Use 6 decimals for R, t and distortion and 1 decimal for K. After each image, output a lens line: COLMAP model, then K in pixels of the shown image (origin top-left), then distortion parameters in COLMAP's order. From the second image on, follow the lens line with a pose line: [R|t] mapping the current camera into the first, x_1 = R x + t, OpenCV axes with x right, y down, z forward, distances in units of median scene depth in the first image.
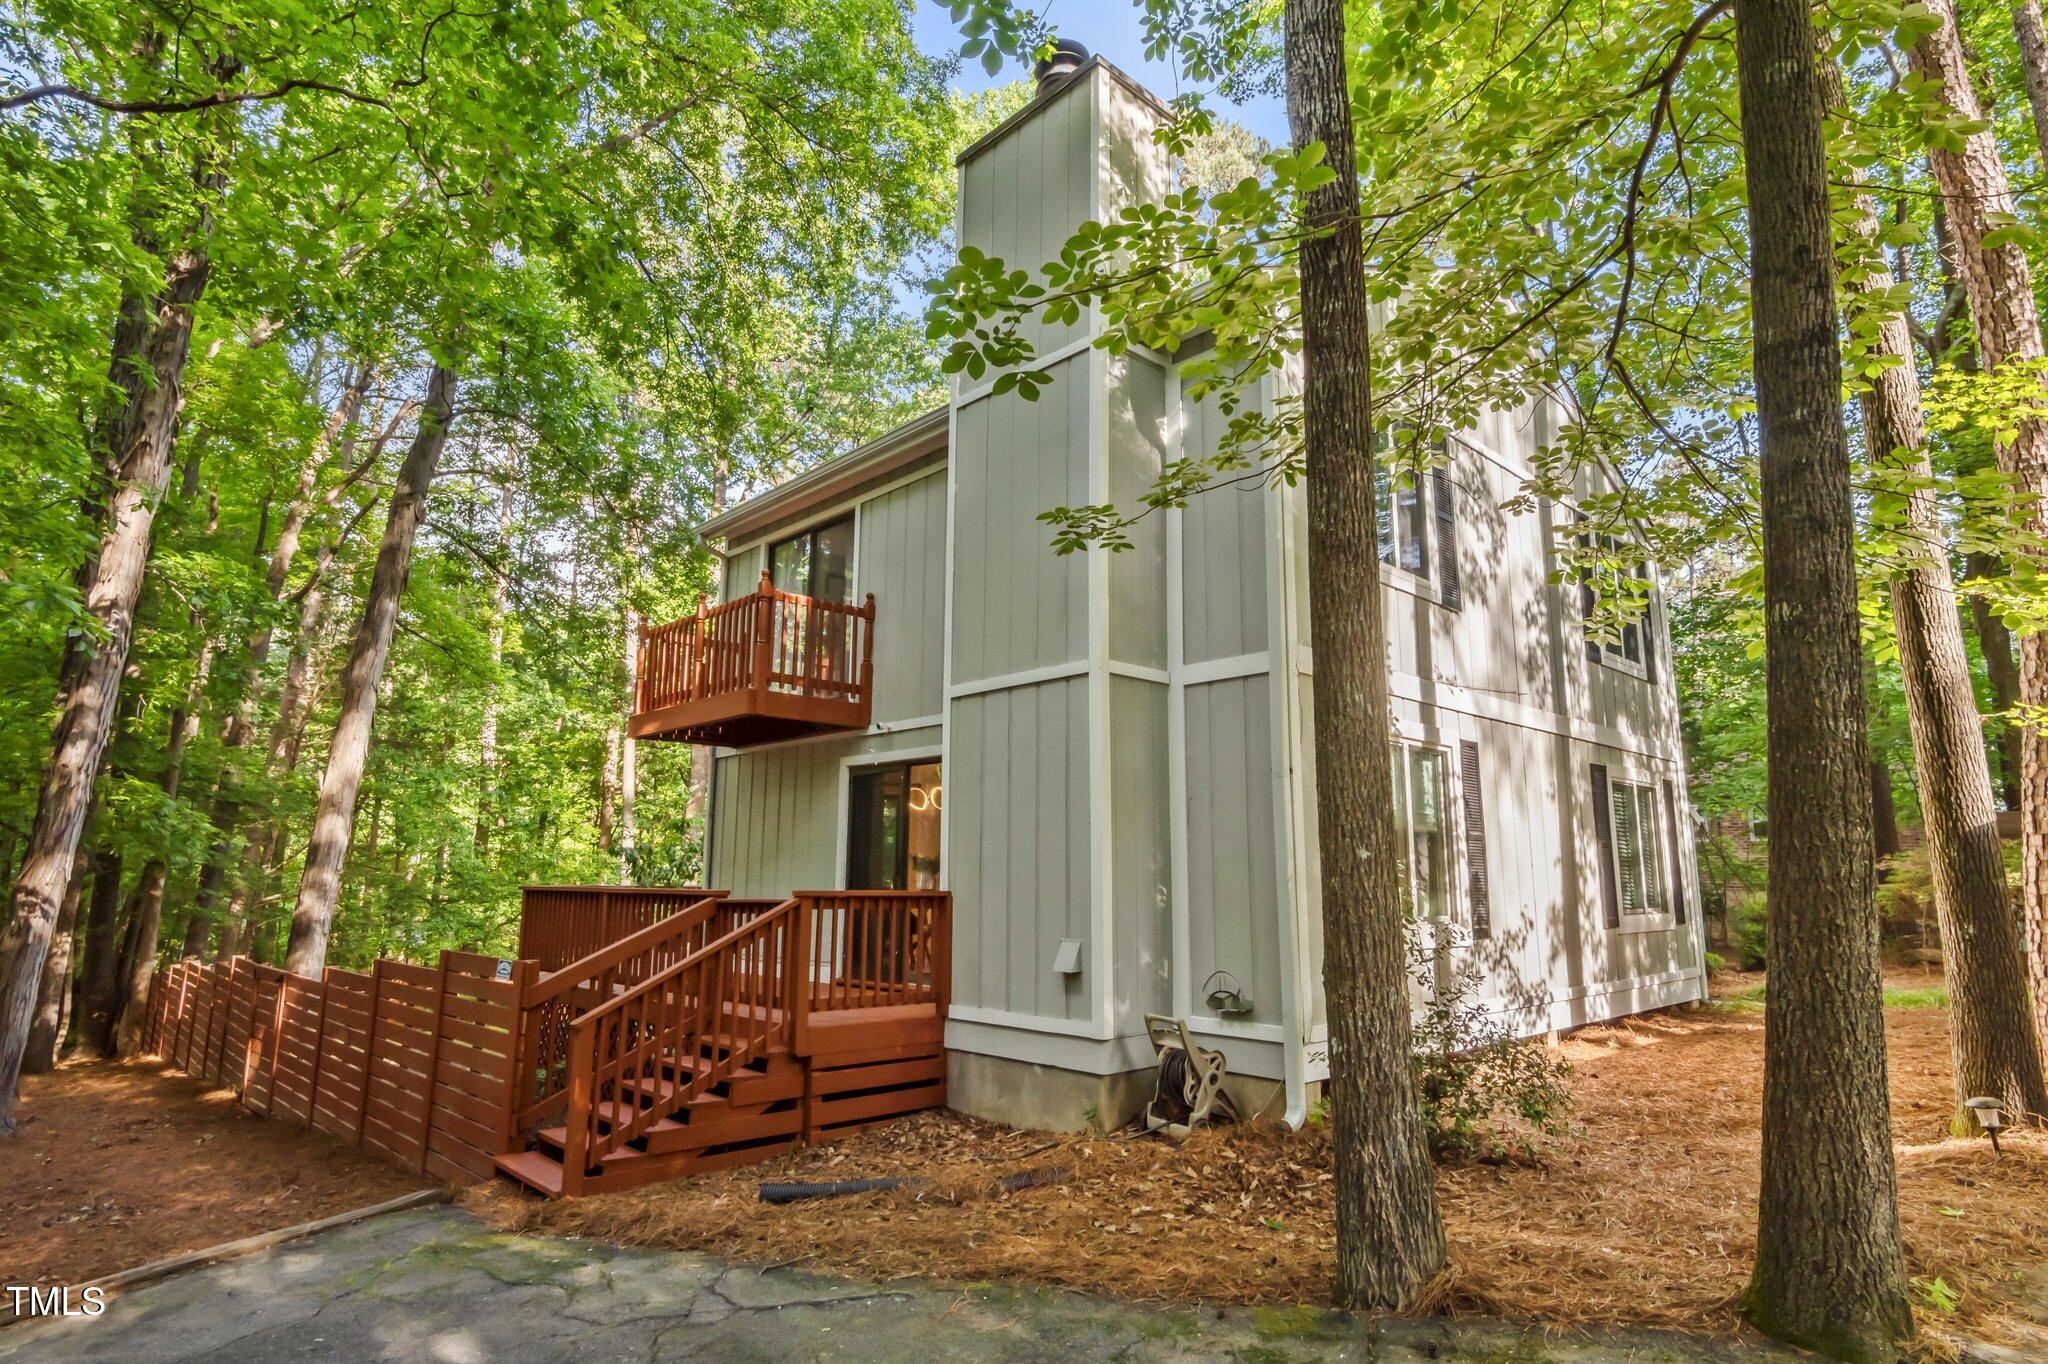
lens RADIAL K [[1107.7, 0, 1024.0], [0, 1107.7, 682.0], [0, 0, 1]] dist [-0.000788, 0.000527]
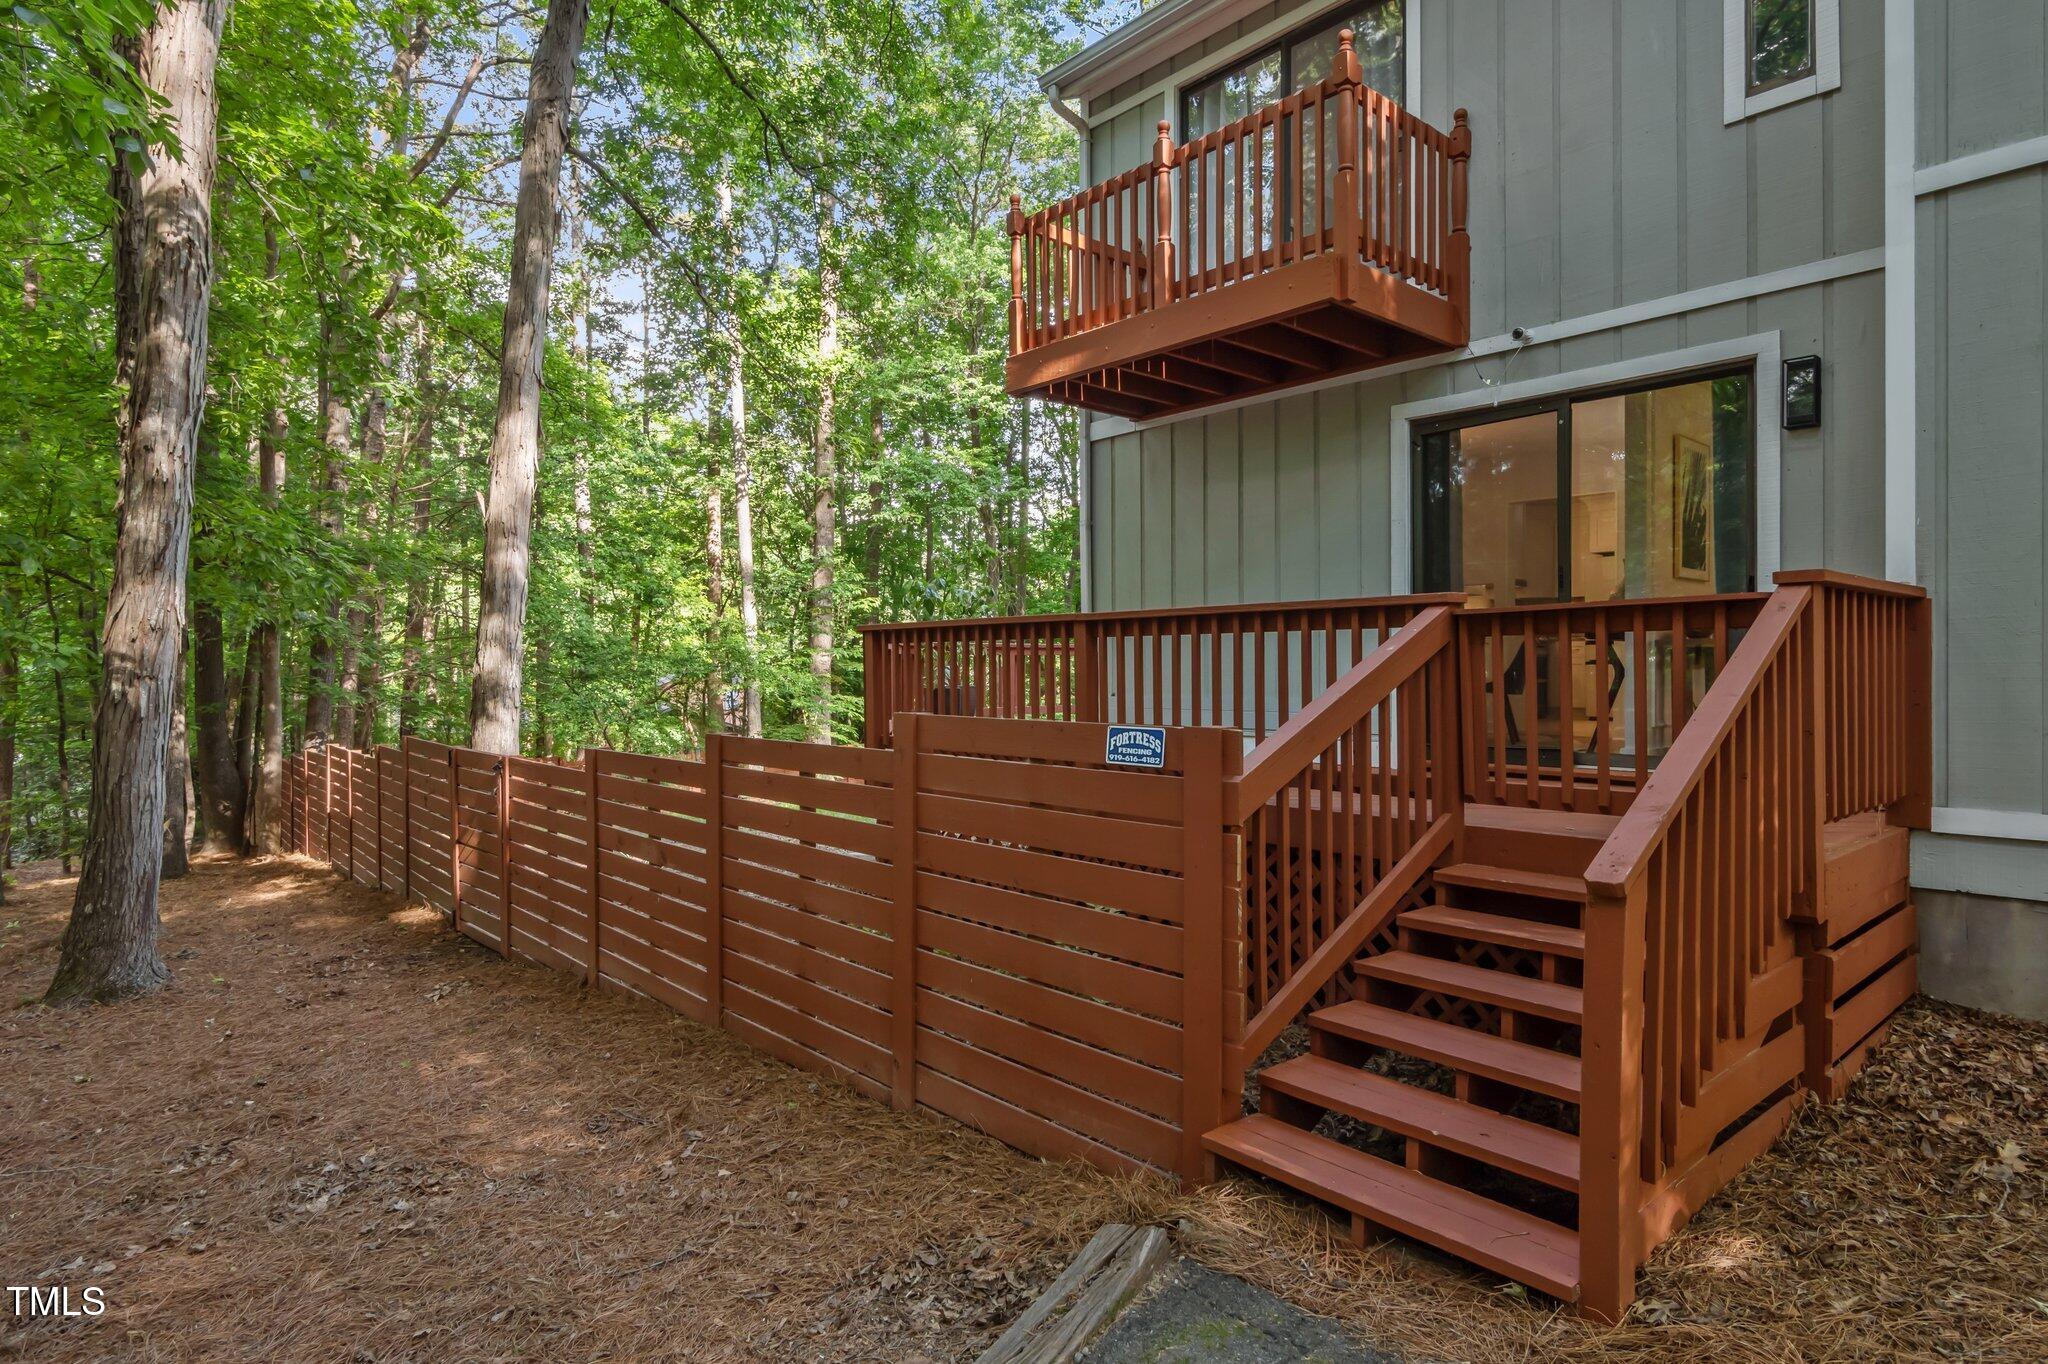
lens RADIAL K [[1107.7, 0, 1024.0], [0, 1107.7, 682.0], [0, 0, 1]] dist [-0.000788, 0.000527]
pose [[0.999254, -0.008854, -0.037597, -0.249857], [0.015866, 0.981553, 0.190531, 0.070760], [0.035216, -0.190985, 0.980961, 0.268106]]
